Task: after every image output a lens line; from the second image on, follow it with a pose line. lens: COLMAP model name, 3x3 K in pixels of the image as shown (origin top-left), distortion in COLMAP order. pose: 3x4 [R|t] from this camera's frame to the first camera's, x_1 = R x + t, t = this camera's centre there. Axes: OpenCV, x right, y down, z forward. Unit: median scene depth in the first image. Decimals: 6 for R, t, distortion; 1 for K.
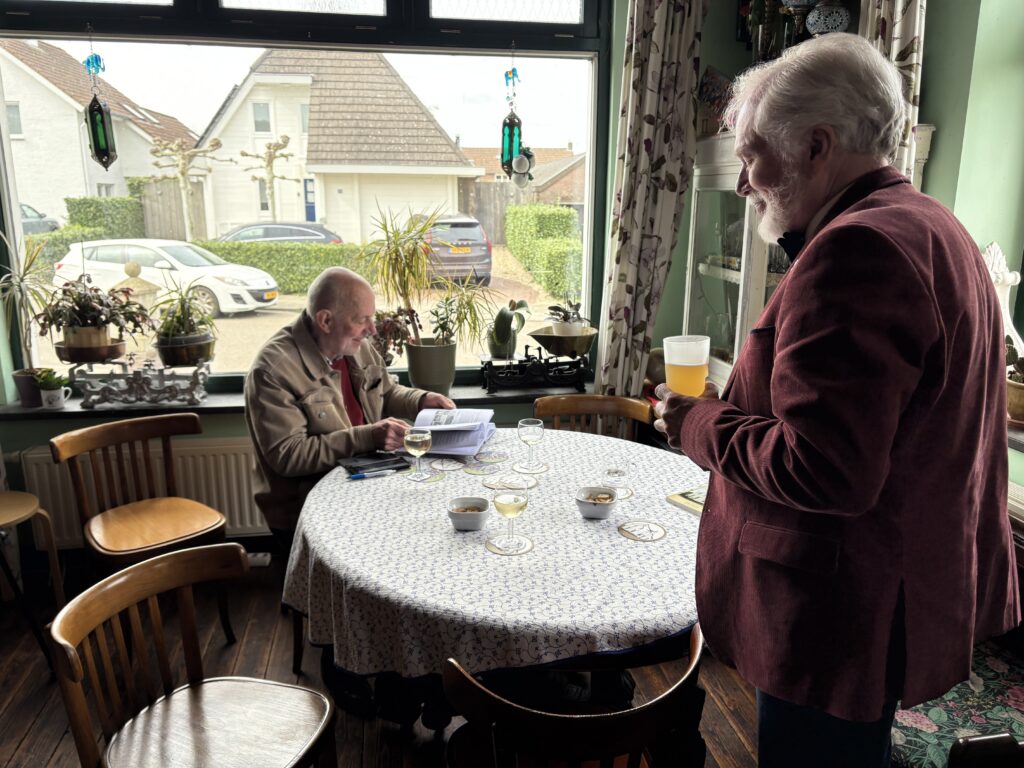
lens RADIAL K [[768.3, 0, 512.0], [0, 768.3, 384.0], [0, 0, 1]] dist [-0.001070, -0.000808]
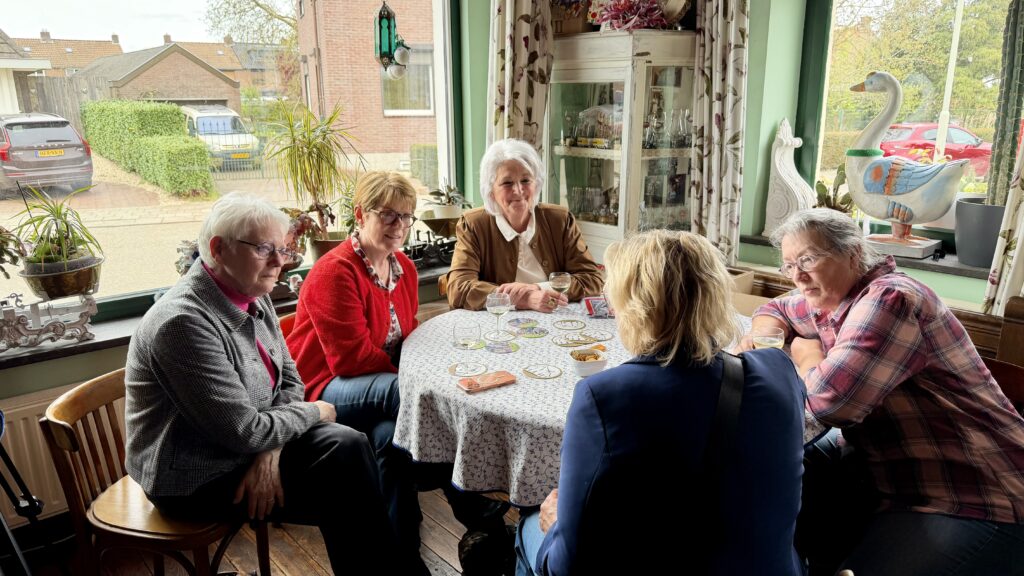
lens RADIAL K [[720.2, 0, 512.0], [0, 720.2, 288.0], [0, 0, 1]] dist [-0.007173, -0.004941]
pose [[0.852562, -0.141885, 0.502997, -0.388484], [0.127842, 0.989822, 0.062520, -0.018014], [-0.506749, 0.011002, 0.862024, 0.090387]]
